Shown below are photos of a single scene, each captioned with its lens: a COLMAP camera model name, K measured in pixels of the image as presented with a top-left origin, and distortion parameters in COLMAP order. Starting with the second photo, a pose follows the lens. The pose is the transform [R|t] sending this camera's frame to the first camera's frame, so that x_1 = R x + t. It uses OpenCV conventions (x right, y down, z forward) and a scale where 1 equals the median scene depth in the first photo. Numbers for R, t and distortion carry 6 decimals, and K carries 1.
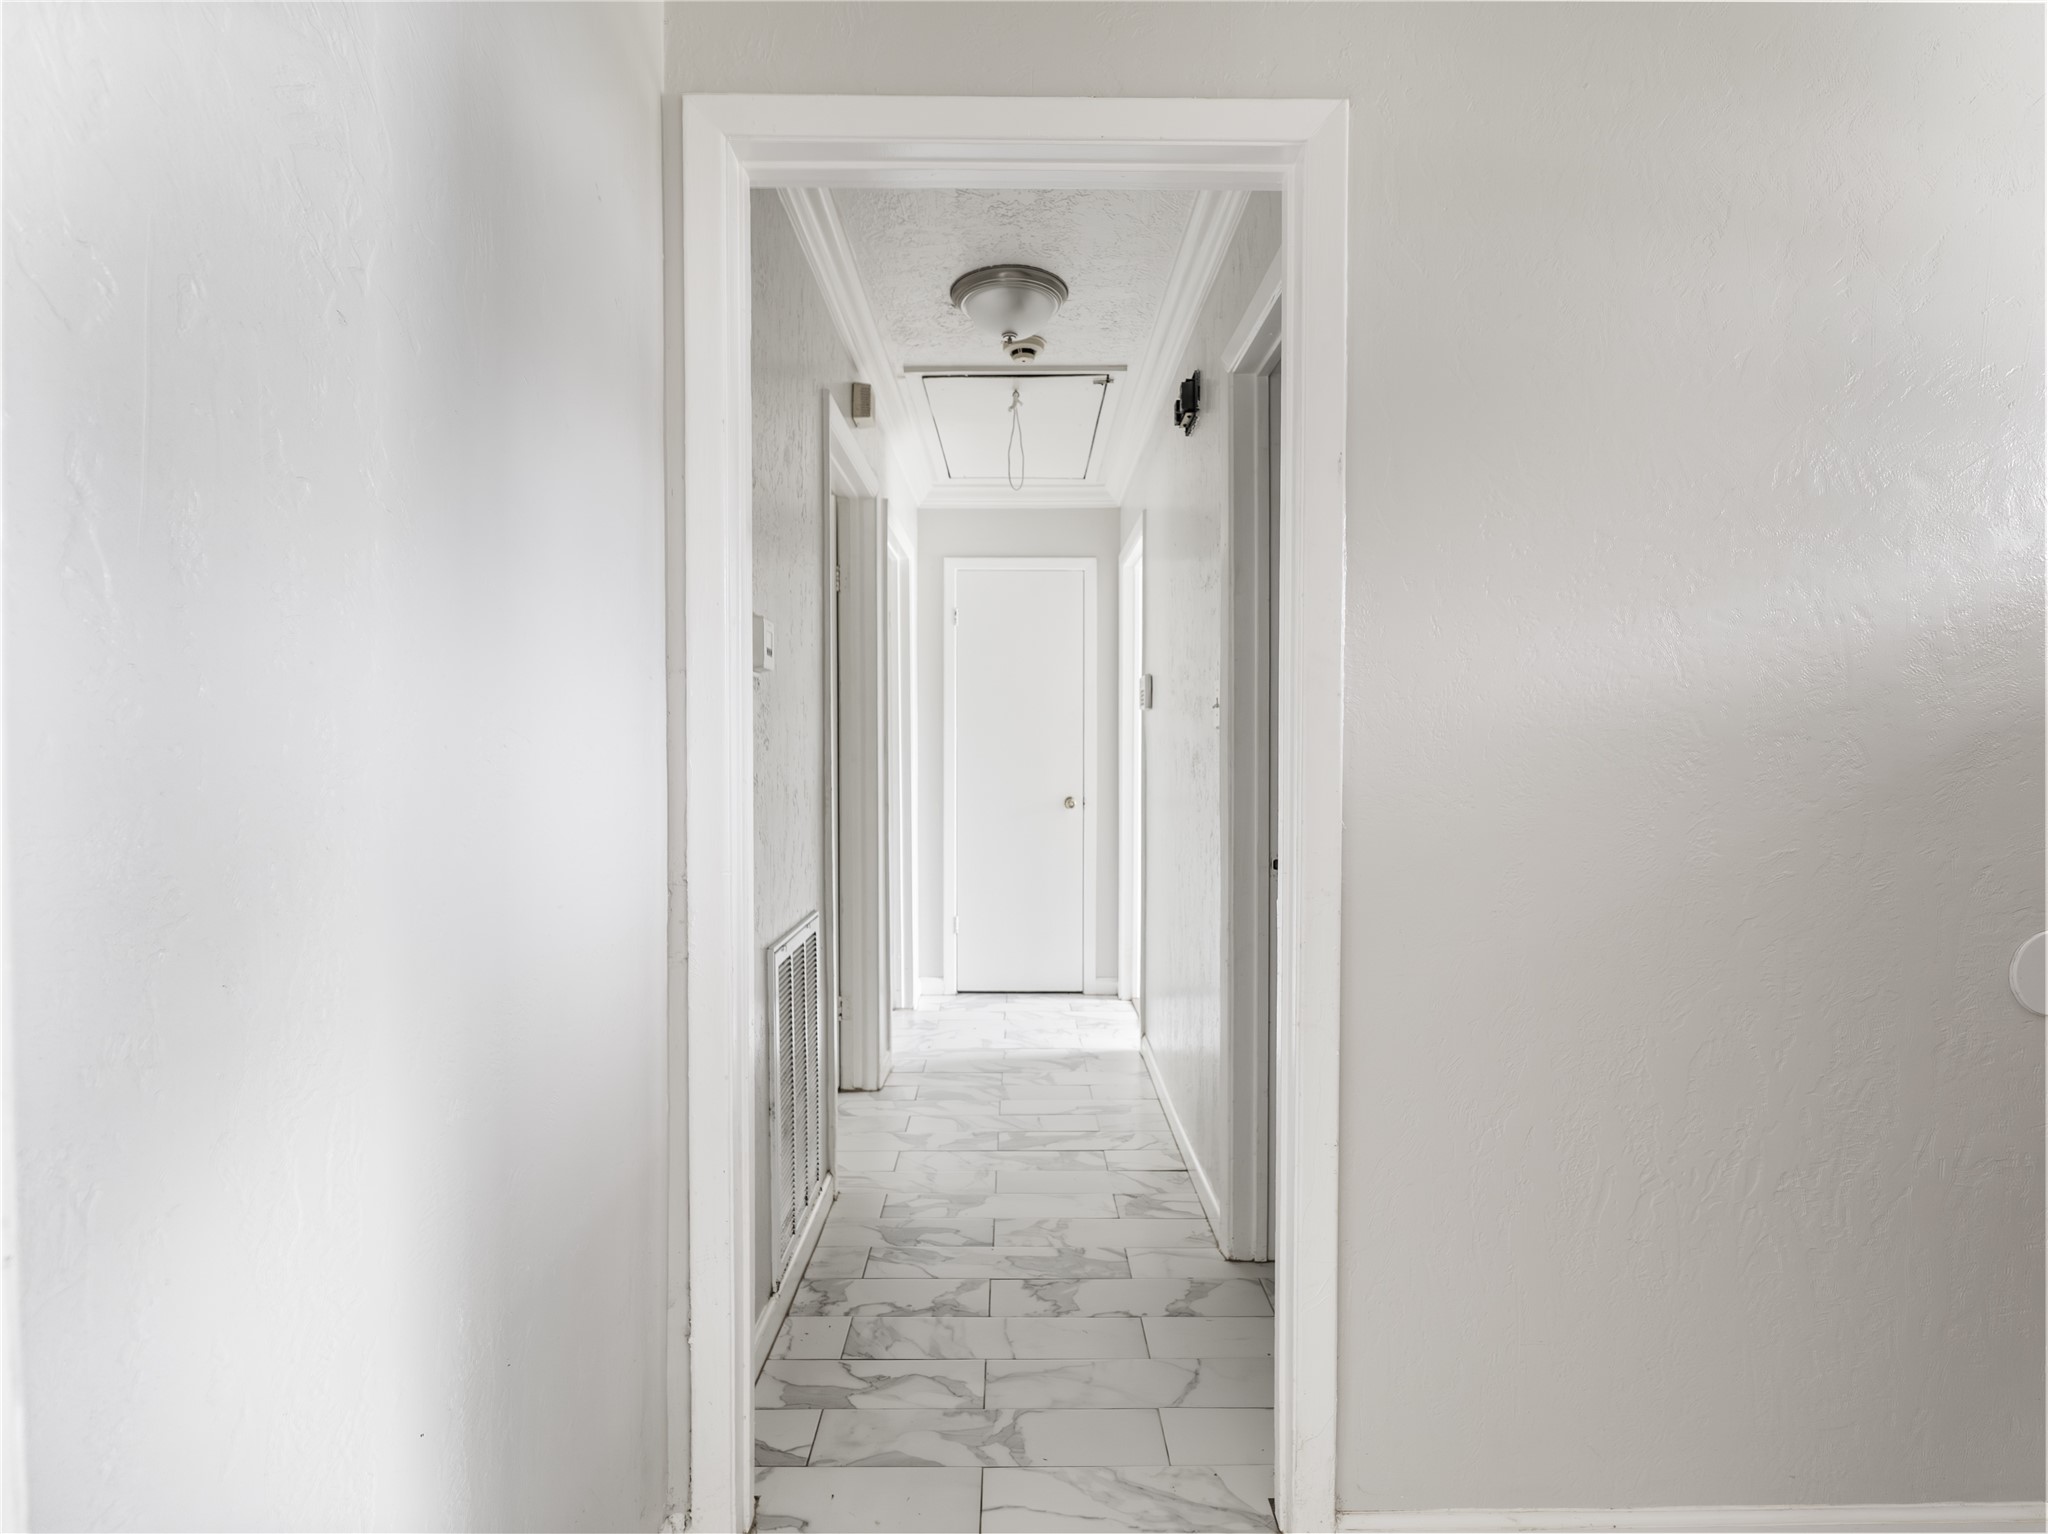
lens RADIAL K [[1007.8, 0, 1024.0], [0, 1007.8, 767.0], [0, 0, 1]] dist [-0.004660, -0.000391]
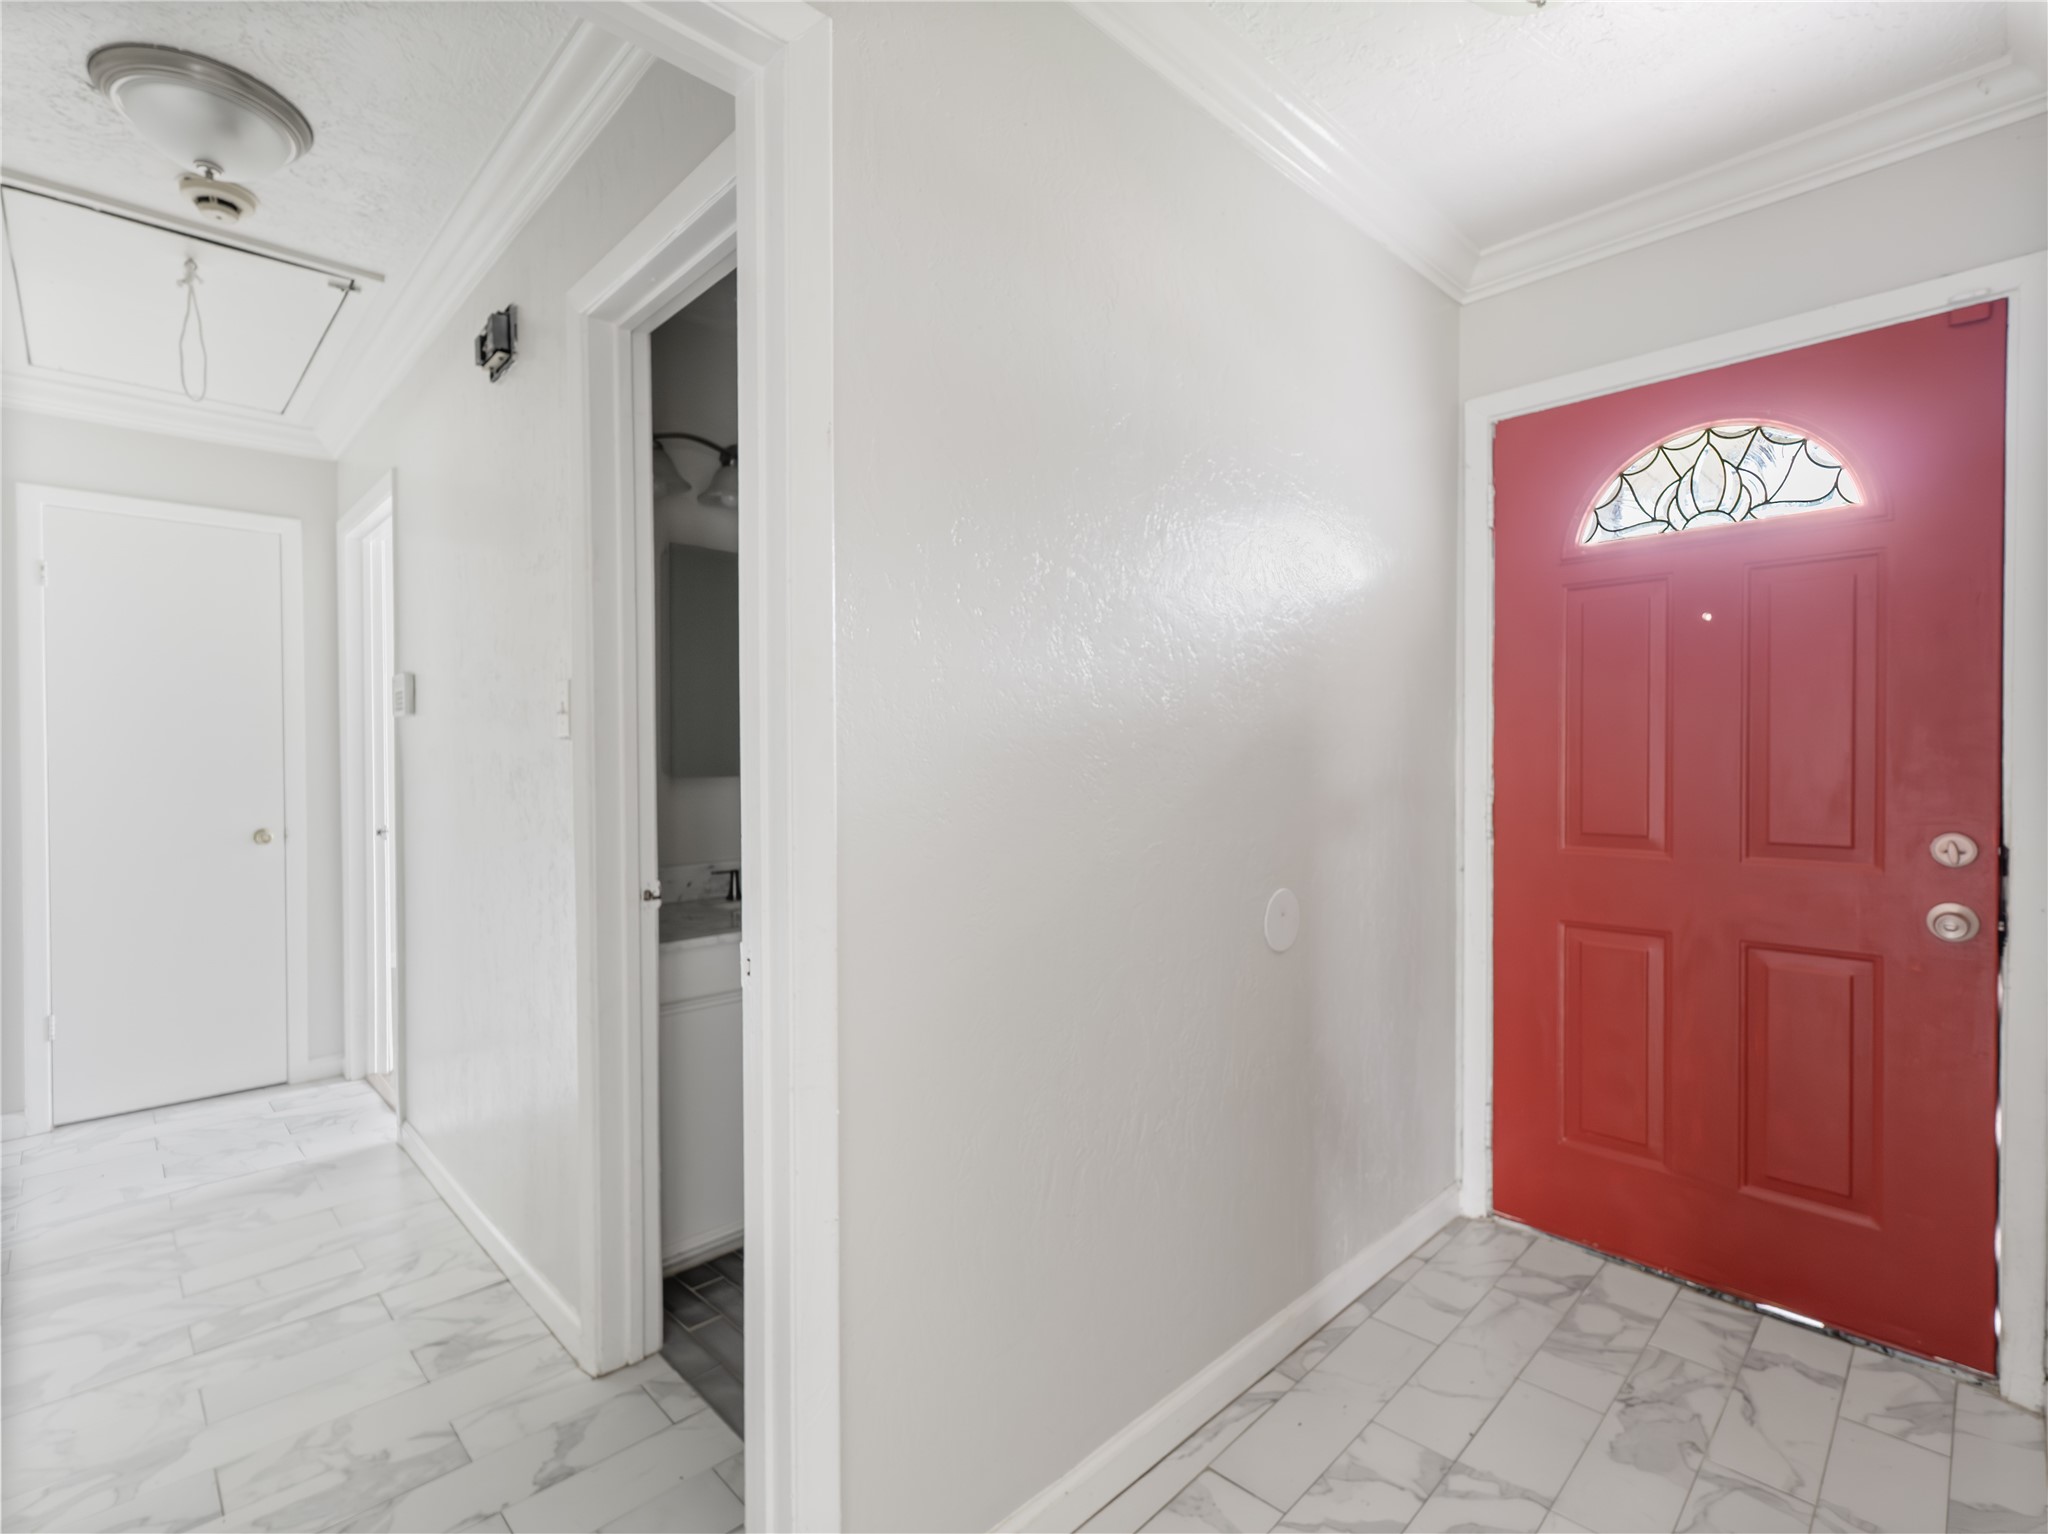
lens RADIAL K [[963.1, 0, 1024.0], [0, 963.1, 767.0], [0, 0, 1]] dist [0.004600, 0.000186]
pose [[0.726342, -0.012888, 0.687213, -0.066742], [0.021439, 0.999763, -0.003910, -0.003328], [-0.686999, 0.017573, 0.726446, 0.136400]]
